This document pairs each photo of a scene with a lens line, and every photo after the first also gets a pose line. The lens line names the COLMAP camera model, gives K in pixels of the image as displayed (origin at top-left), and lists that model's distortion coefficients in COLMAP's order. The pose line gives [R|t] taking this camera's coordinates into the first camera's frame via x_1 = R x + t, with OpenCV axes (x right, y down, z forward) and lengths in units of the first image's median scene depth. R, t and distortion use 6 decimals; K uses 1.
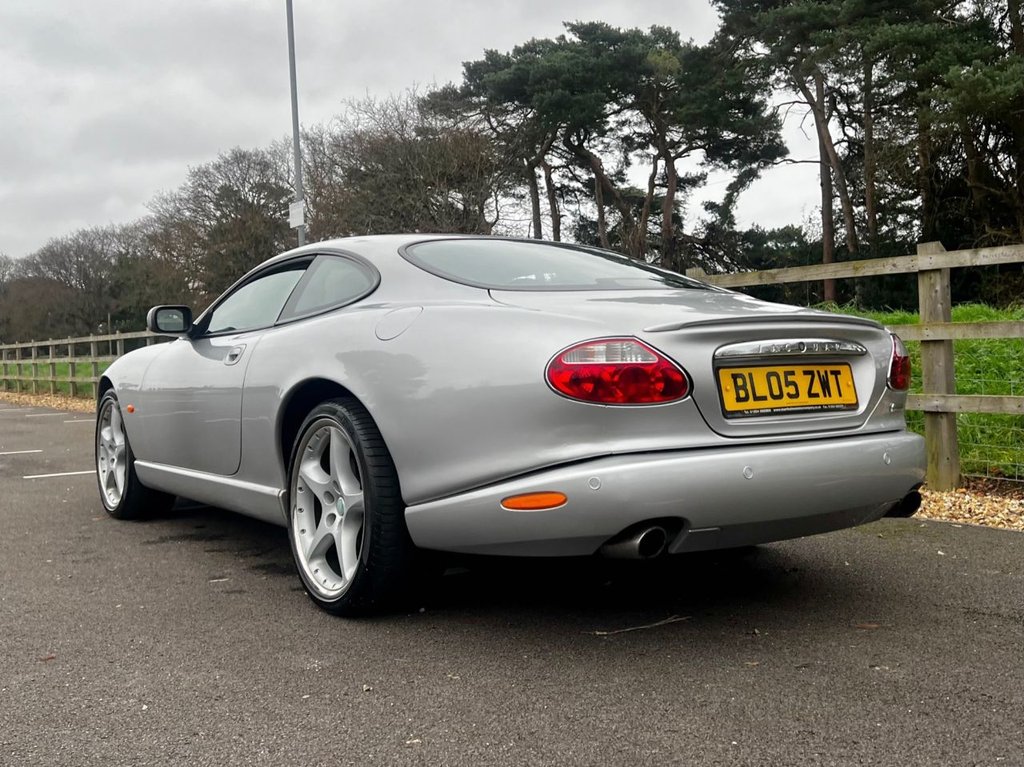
lens RADIAL K [[1010.7, 0, 542.0], [0, 1010.7, 373.4], [0, 0, 1]] dist [0.012488, 0.007684]
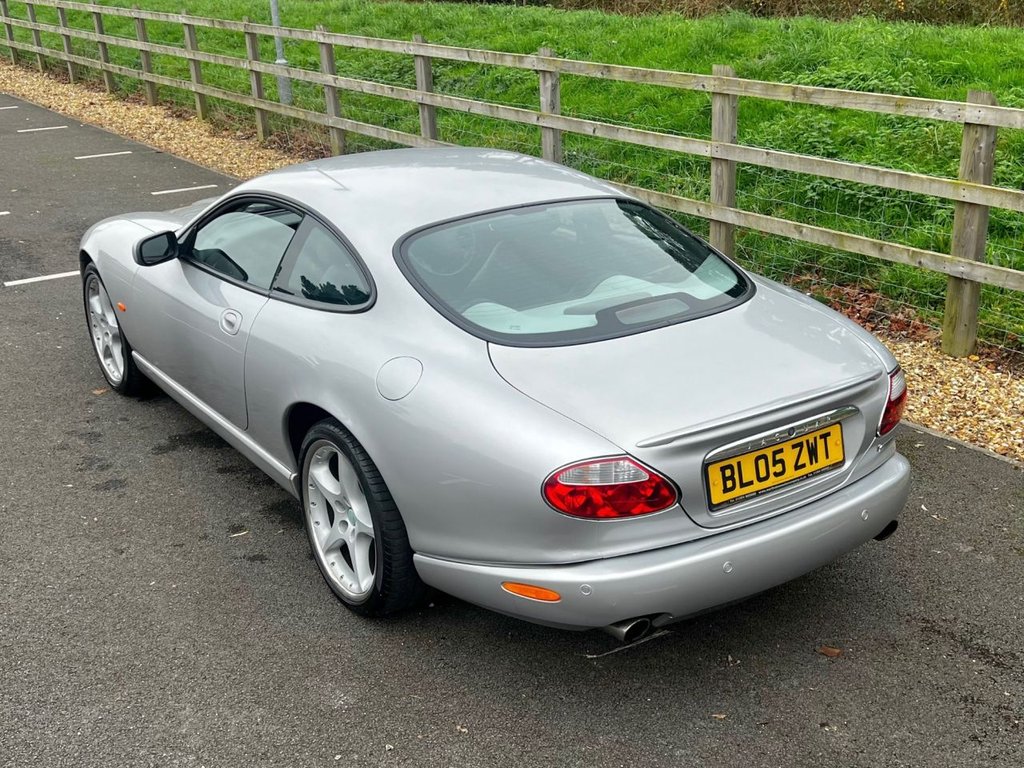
lens RADIAL K [[1115.4, 0, 544.6], [0, 1115.4, 405.8], [0, 0, 1]] dist [0.042644, -0.039494]
pose [[0.999949, 0.008124, -0.005996, 0.010887], [-0.005304, 0.927903, 0.372784, -0.464240], [0.008593, -0.372734, 0.927899, -0.050205]]
